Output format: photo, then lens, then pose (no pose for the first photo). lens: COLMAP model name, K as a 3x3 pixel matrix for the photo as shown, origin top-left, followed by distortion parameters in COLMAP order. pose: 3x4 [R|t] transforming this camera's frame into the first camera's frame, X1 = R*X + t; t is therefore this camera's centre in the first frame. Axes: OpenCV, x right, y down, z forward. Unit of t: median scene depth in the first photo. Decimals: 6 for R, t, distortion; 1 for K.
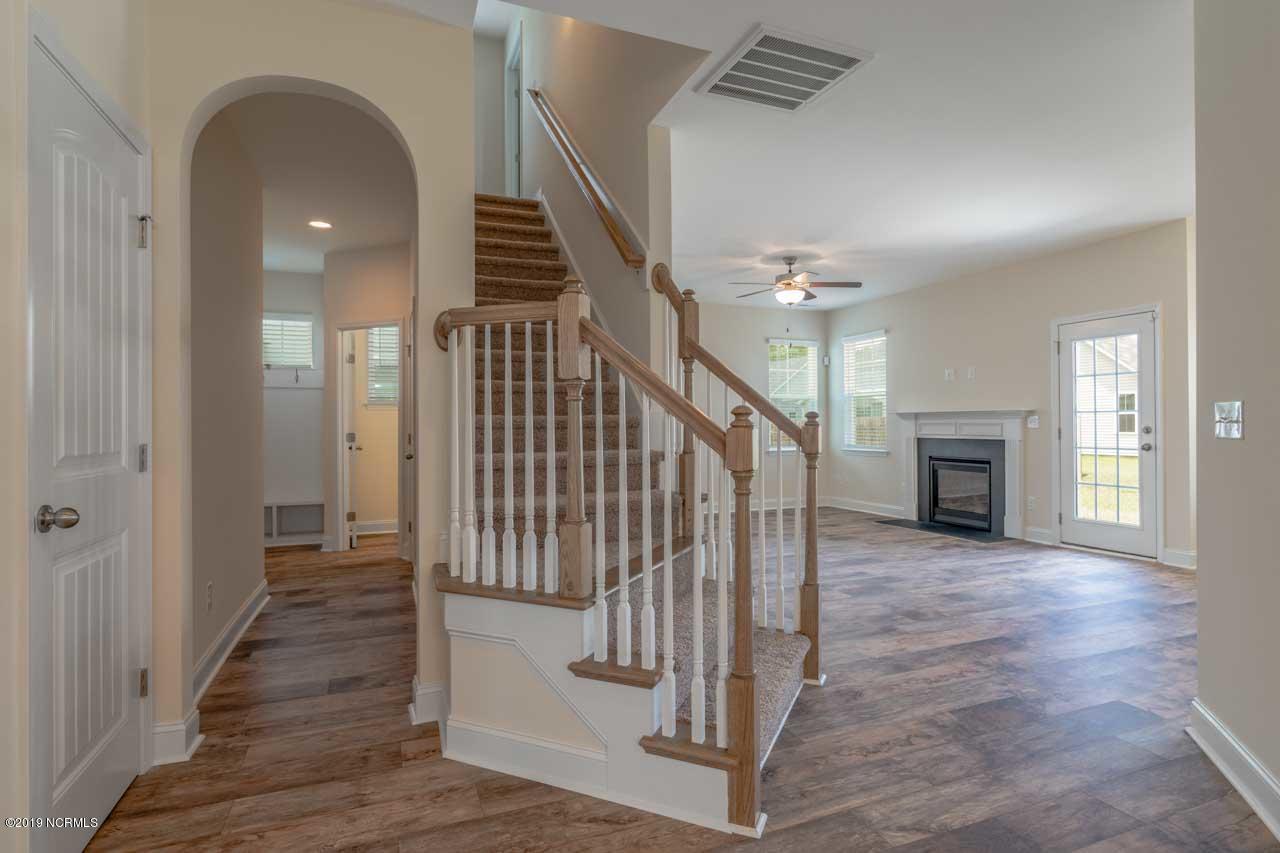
lens RADIAL K [[655.3, 0, 664.3], [0, 655.3, 426.0], [0, 0, 1]] dist [0.002749, 0.000351]
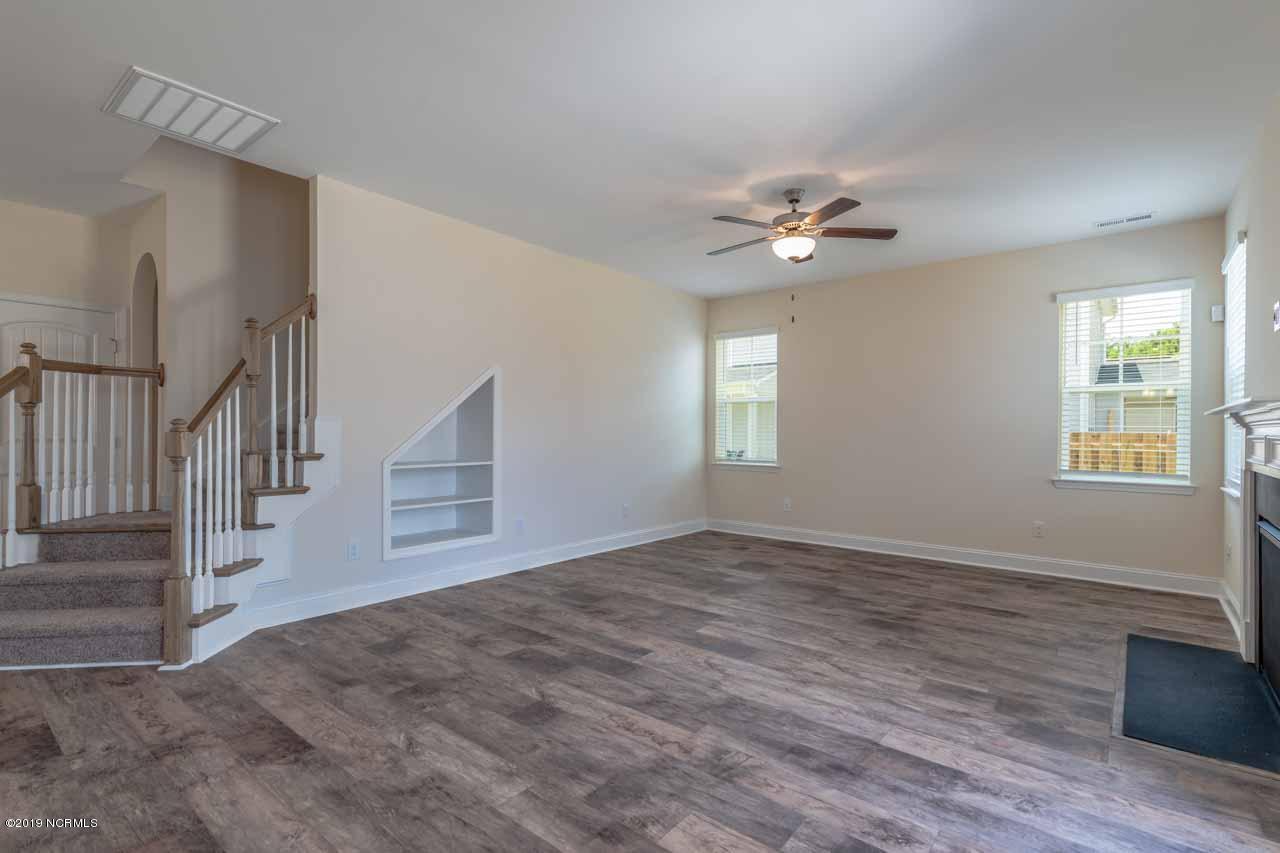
lens RADIAL K [[602.1, 0, 642.2], [0, 602.1, 432.9], [0, 0, 1]] dist [0.012105, -0.002400]
pose [[0.465969, 0.006653, -0.884776, 1.216003], [-0.010503, 0.999943, 0.001987, -0.004972], [0.884739, 0.008367, 0.466013, 1.004989]]
